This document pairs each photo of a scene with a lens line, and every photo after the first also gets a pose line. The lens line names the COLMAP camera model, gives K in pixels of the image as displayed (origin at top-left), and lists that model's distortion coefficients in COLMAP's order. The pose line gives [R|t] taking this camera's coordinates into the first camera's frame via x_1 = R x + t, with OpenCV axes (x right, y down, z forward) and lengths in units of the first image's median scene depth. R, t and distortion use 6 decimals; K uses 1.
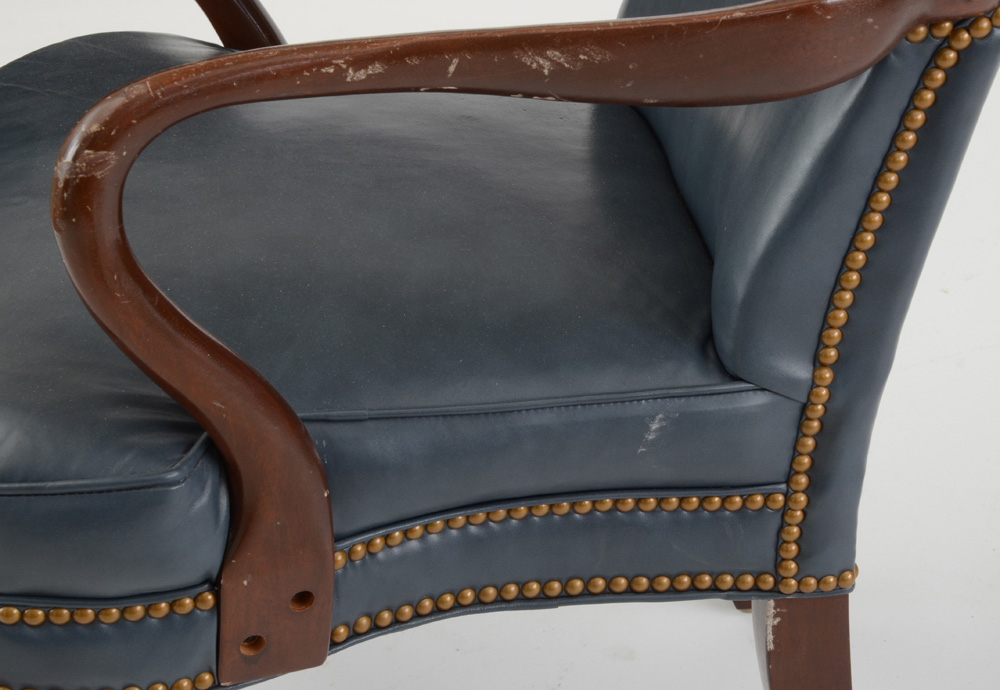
lens RADIAL K [[2144.6, 0, 500.0], [0, 2144.6, 345.0], [0, 0, 1]] dist [0.218950, 0.374601]
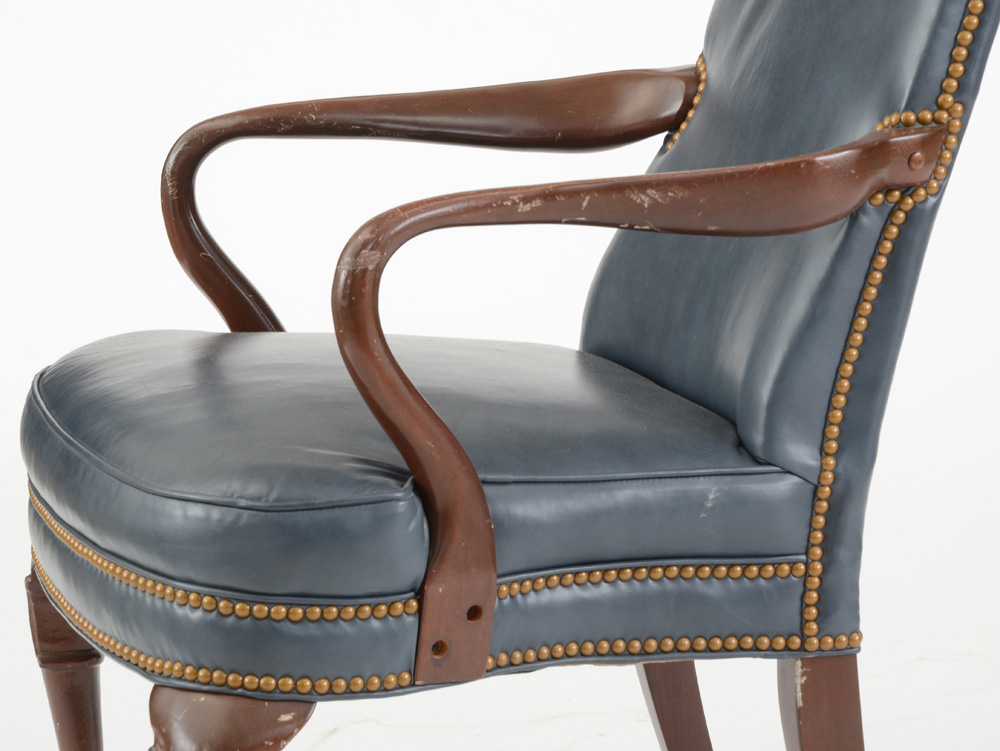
lens RADIAL K [[3700.8, 0, 500.0], [0, 3700.8, 375.5], [0, 0, 1]] dist [0.835627, -1.937945]
pose [[0.987348, -0.031894, 0.155330, -0.411858], [0.073253, 0.960517, -0.268403, 0.572064], [-0.140637, 0.276386, 0.950701, -1.194770]]
